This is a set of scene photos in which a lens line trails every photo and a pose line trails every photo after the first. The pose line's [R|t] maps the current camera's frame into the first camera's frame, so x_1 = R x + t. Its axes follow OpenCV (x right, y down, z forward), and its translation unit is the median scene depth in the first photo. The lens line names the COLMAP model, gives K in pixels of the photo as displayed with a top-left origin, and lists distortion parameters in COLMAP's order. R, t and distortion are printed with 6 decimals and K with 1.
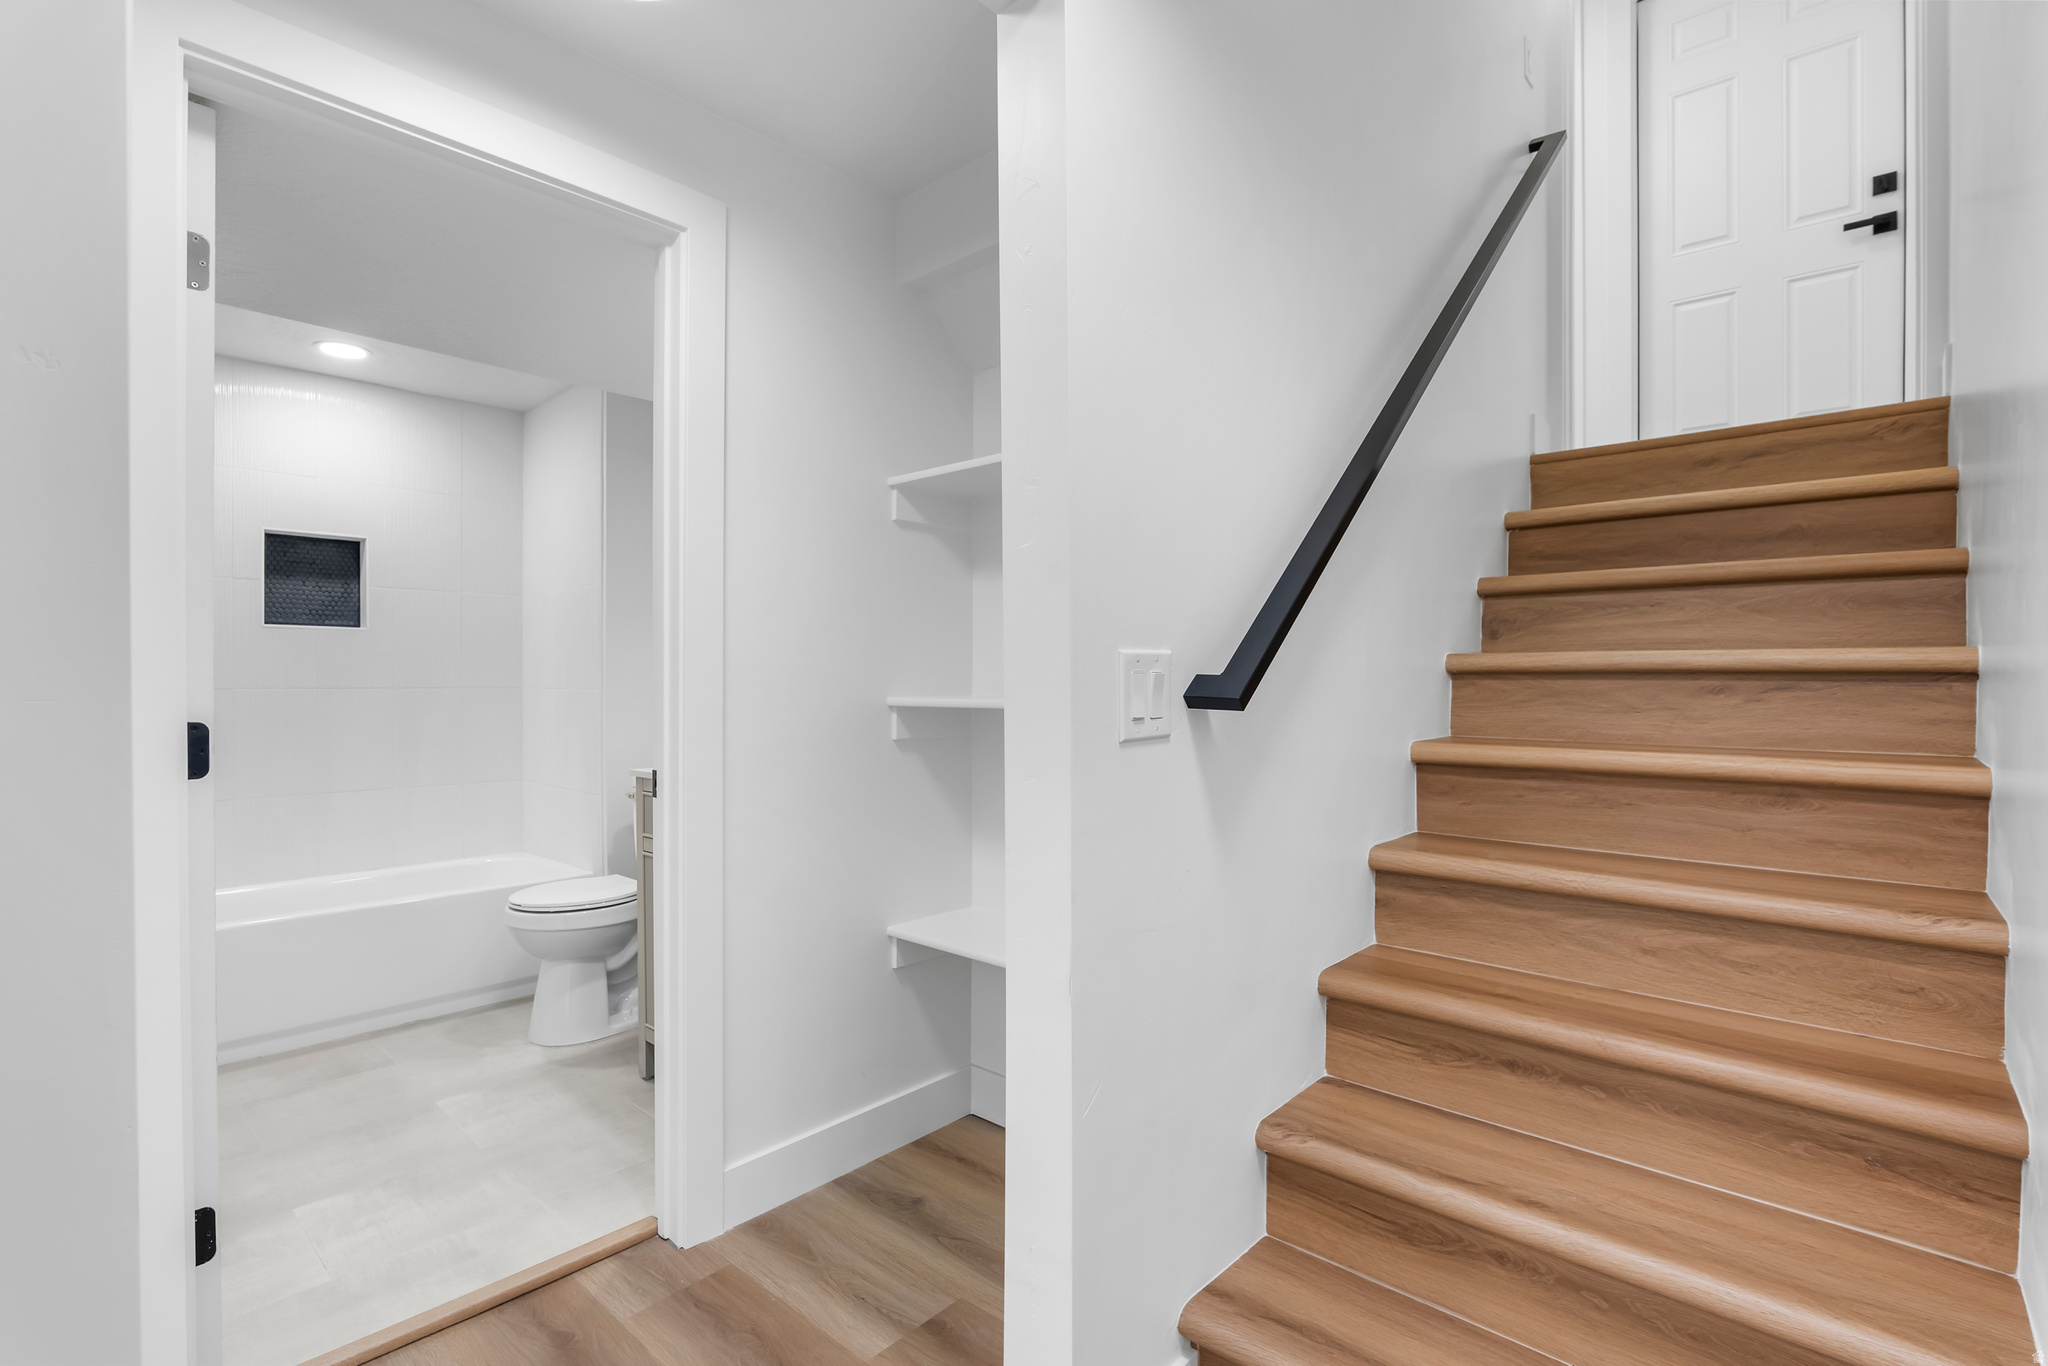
lens RADIAL K [[945.9, 0, 1024.0], [0, 945.9, 683.0], [0, 0, 1]] dist [-0.013034, 0.000936]
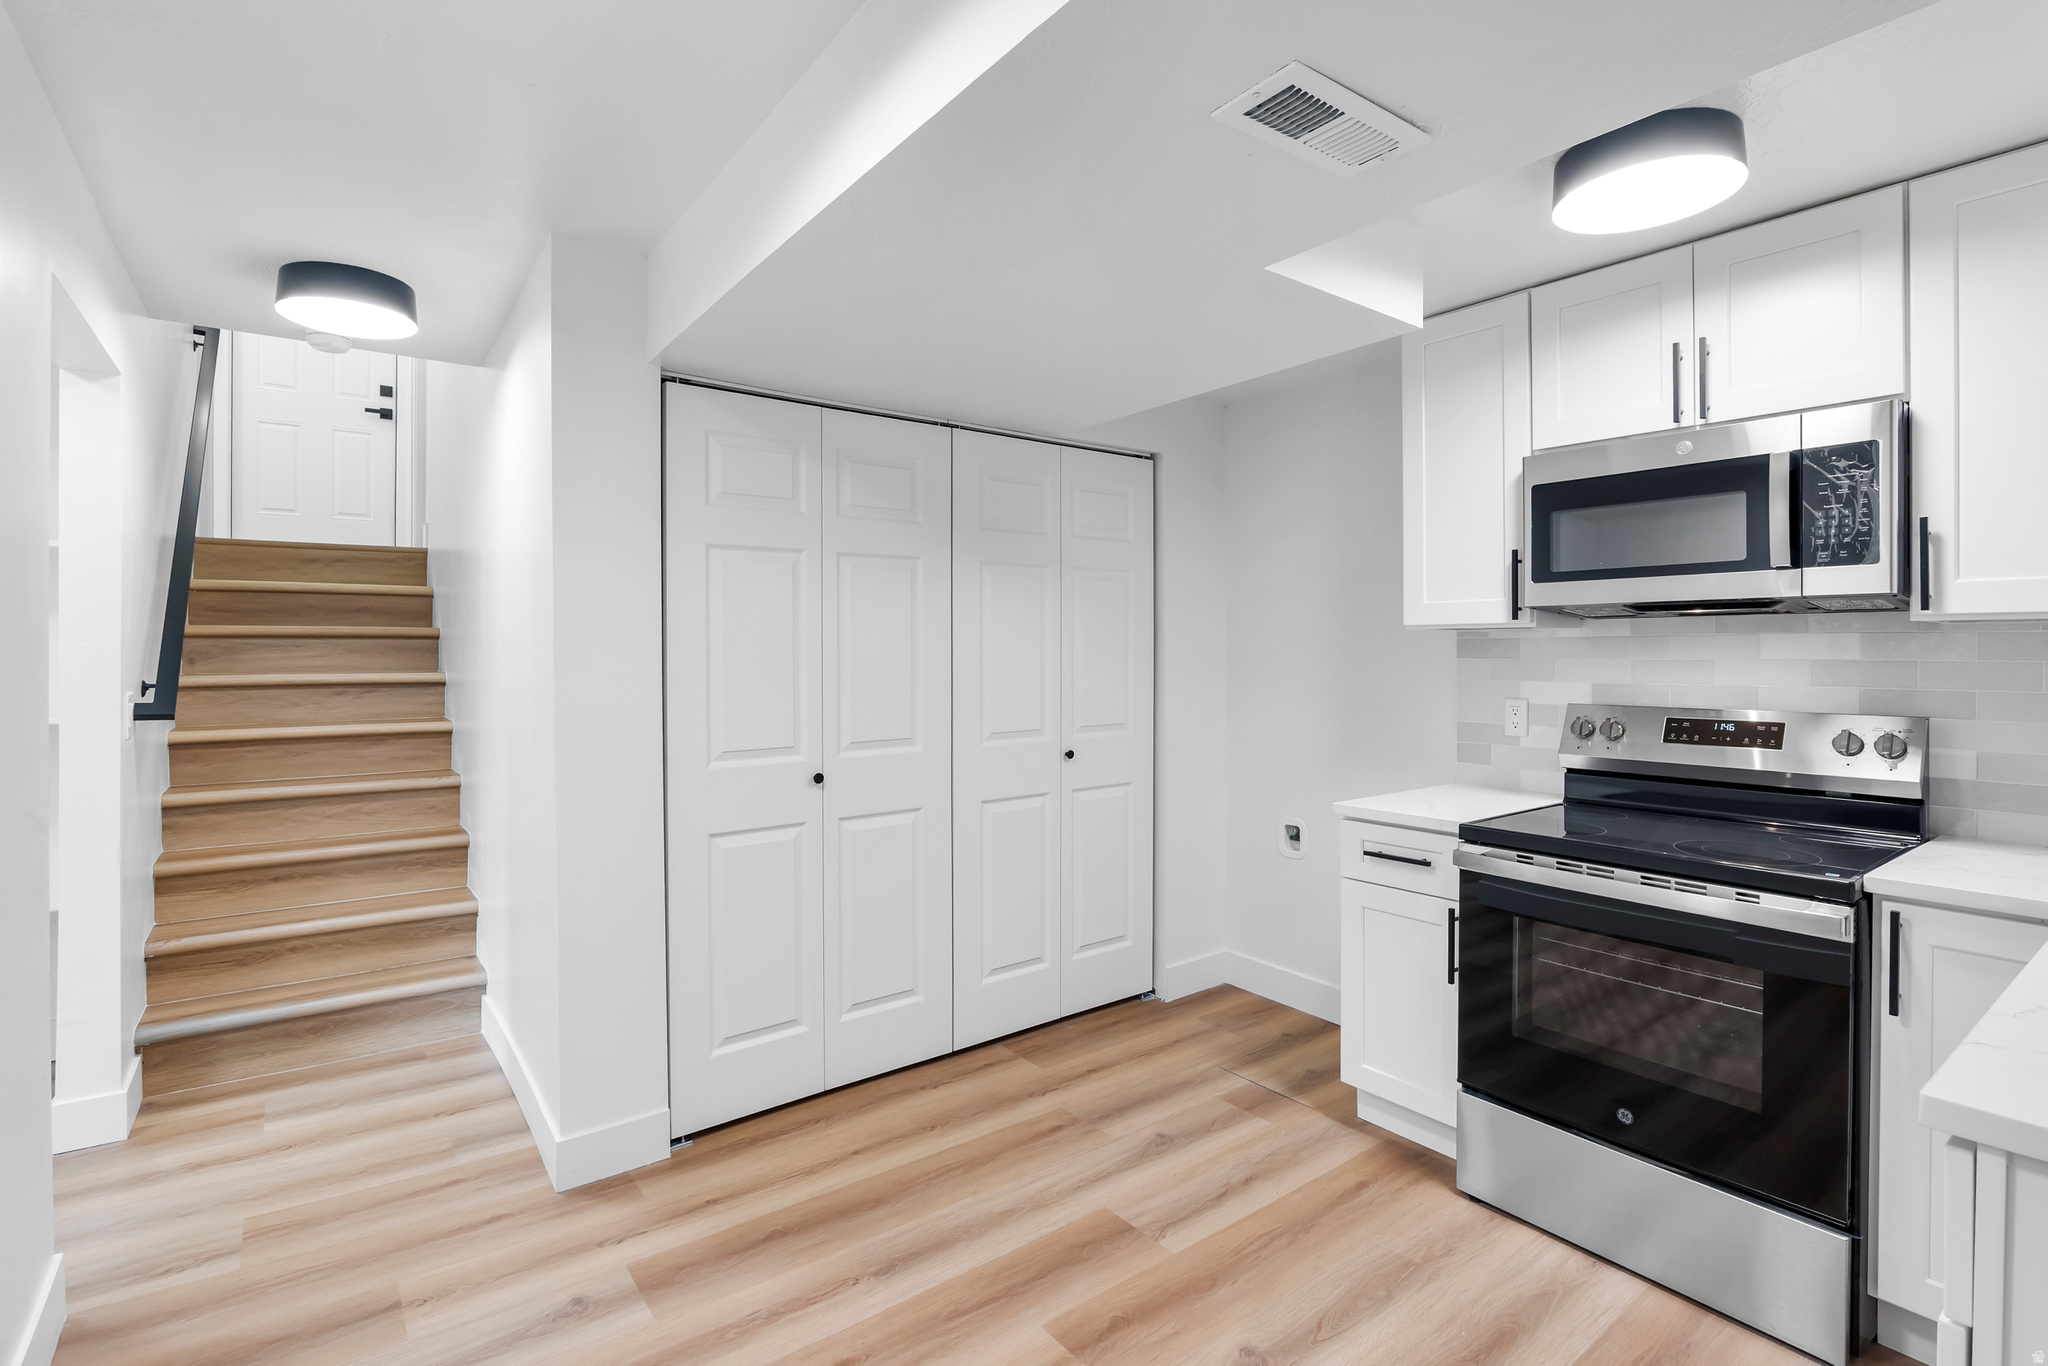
lens RADIAL K [[966.8, 0, 1025.6], [0, 966.8, 649.8], [0, 0, 1]] dist [-0.015604, 0.000212]
pose [[0.190607, -0.001908, 0.981665, -1.060650], [0.006511, 0.999979, 0.000679, -0.081515], [-0.981645, 0.006262, 0.190615, -0.888587]]
